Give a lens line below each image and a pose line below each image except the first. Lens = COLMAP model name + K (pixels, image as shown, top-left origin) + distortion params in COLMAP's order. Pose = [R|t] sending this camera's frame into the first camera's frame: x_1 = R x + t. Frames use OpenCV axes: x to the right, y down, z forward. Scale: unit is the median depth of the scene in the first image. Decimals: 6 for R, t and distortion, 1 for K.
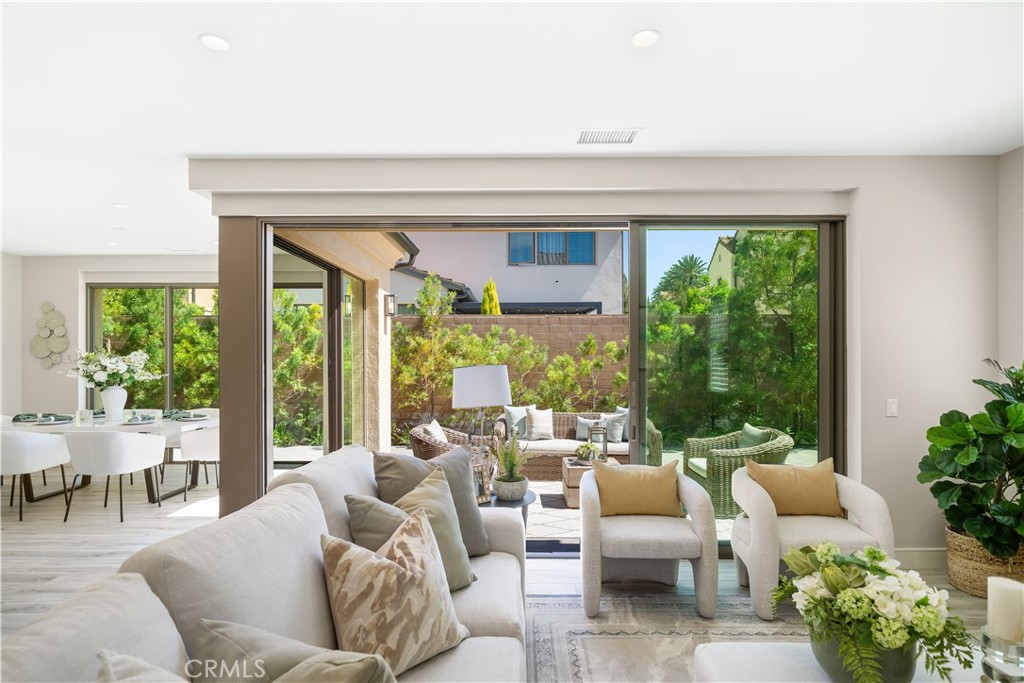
lens RADIAL K [[524.4, 0, 511.3], [0, 524.4, 362.1], [0, 0, 1]] dist [0.007961, 0.000499]
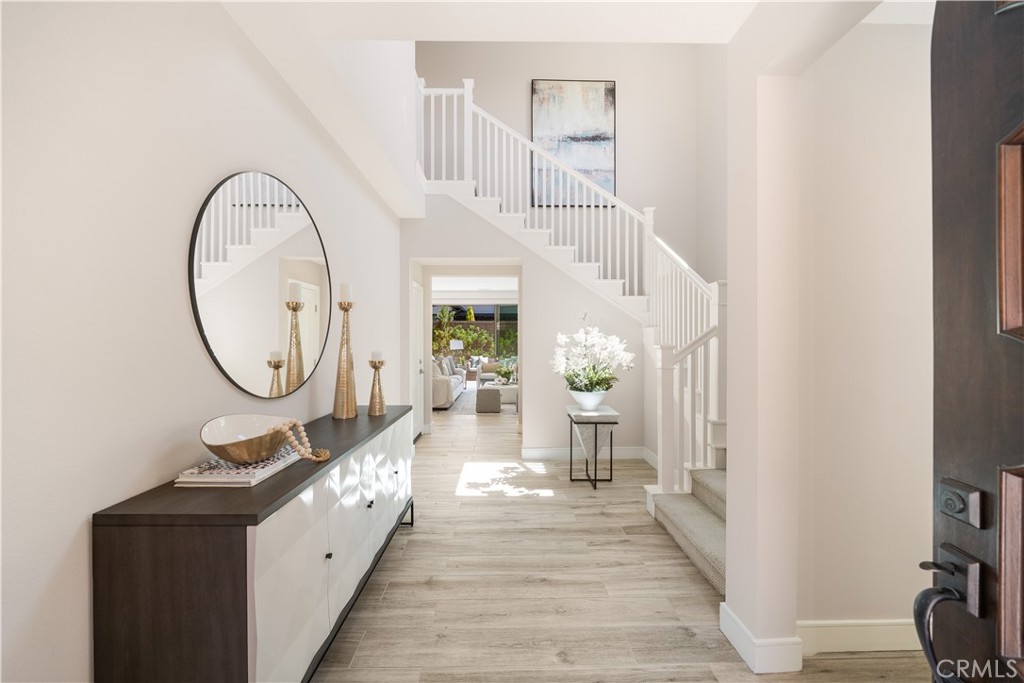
lens RADIAL K [[376.7, 0, 507.6], [0, 376.7, 337.1], [0, 0, 1]] dist [0.011911, 0.000019]
pose [[0.999861, -0.000357, 0.016682, 0.112667], [0.000623, 0.999872, -0.015976, 0.011514], [-0.016674, 0.015984, 0.999733, -0.769843]]
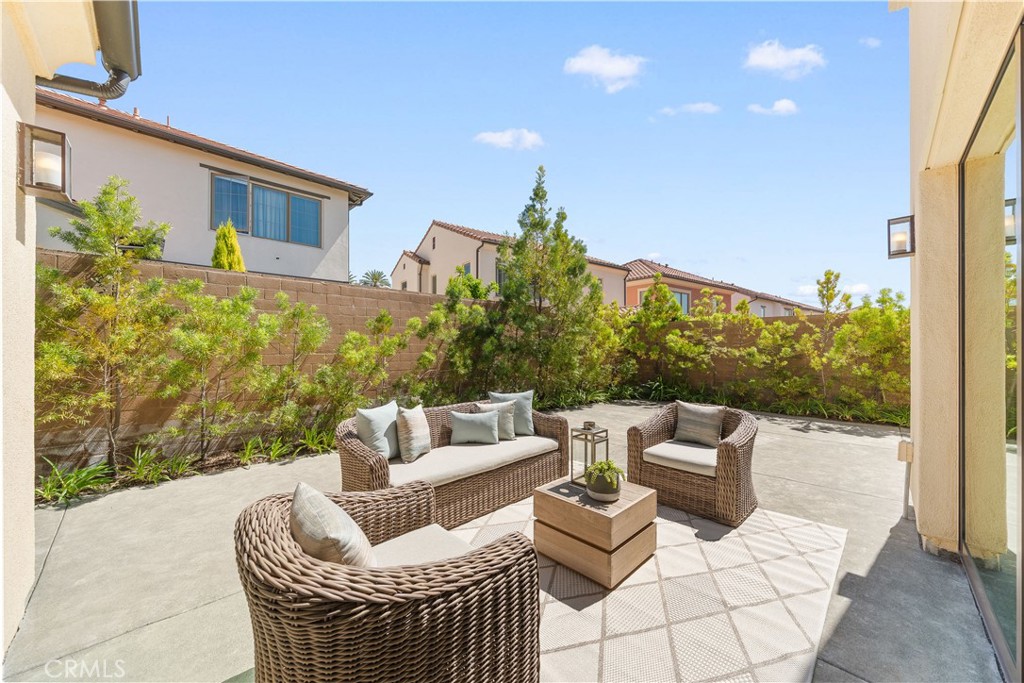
lens RADIAL K [[376.7, 0, 504.8], [0, 376.7, 343.2], [0, 0, 1]] dist [0.011911, 0.000019]
pose [[0.731093, 0.007220, 0.682239, -0.132201], [0.006881, 0.999815, -0.017954, 0.017195], [-0.682243, 0.017821, 0.730909, 0.440065]]
